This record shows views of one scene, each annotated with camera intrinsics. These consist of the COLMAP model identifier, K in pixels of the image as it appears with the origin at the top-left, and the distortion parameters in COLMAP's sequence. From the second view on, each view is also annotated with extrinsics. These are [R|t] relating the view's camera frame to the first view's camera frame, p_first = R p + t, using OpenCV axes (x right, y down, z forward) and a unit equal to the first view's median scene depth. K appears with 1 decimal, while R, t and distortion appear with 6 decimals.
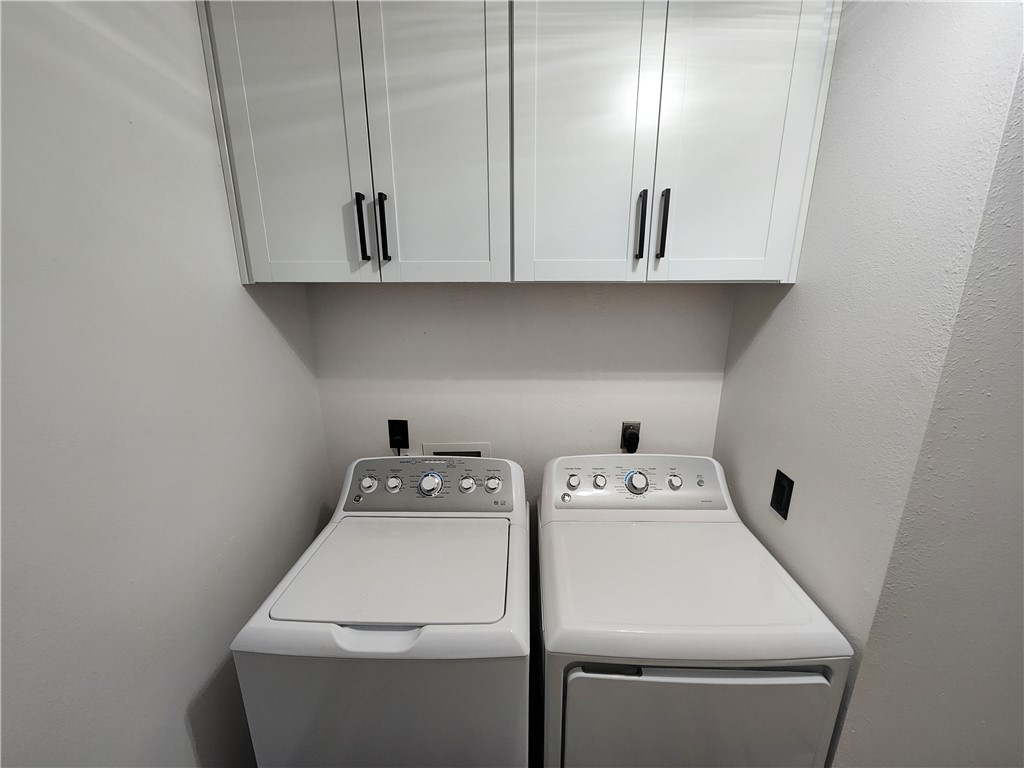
lens RADIAL K [[418.0, 0, 511.9], [0, 418.0, 389.4], [0, 0, 1]] dist [0.007862, -0.003105]
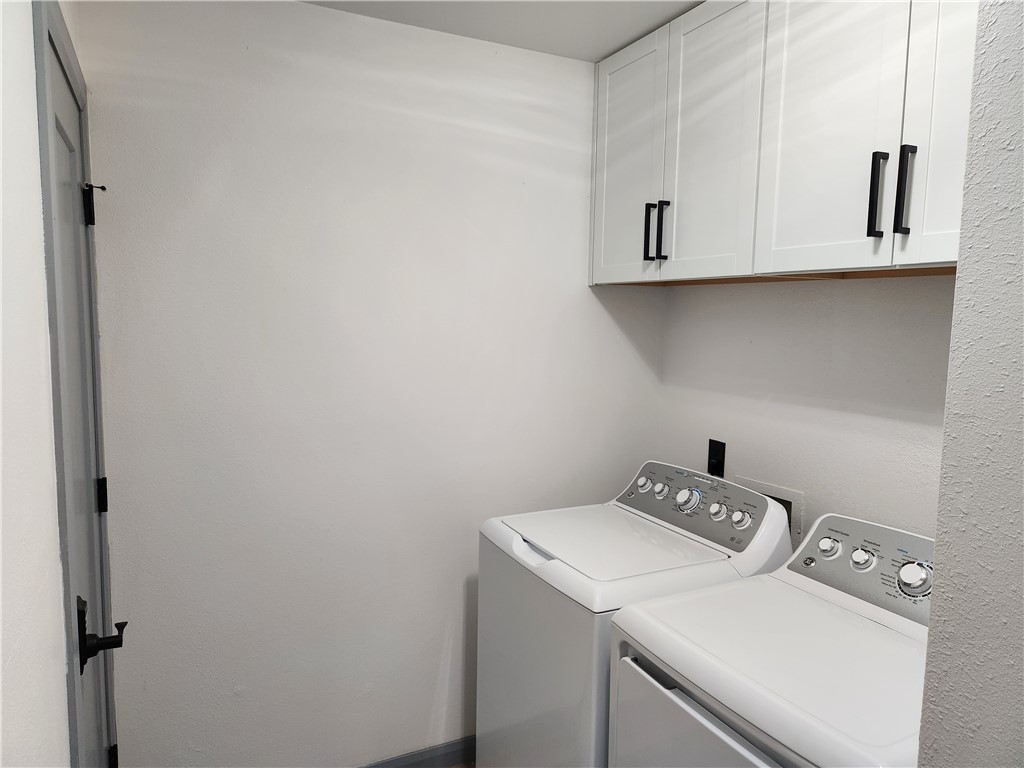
lens RADIAL K [[682.6, 0, 515.4], [0, 682.6, 382.6], [0, 0, 1]] dist [0.071696, -0.059903]
pose [[0.479246, 0.100184, -0.871944, 1.097944], [-0.242009, 0.970034, -0.021561, 0.128043], [0.843656, 0.221351, 0.489130, -0.109631]]
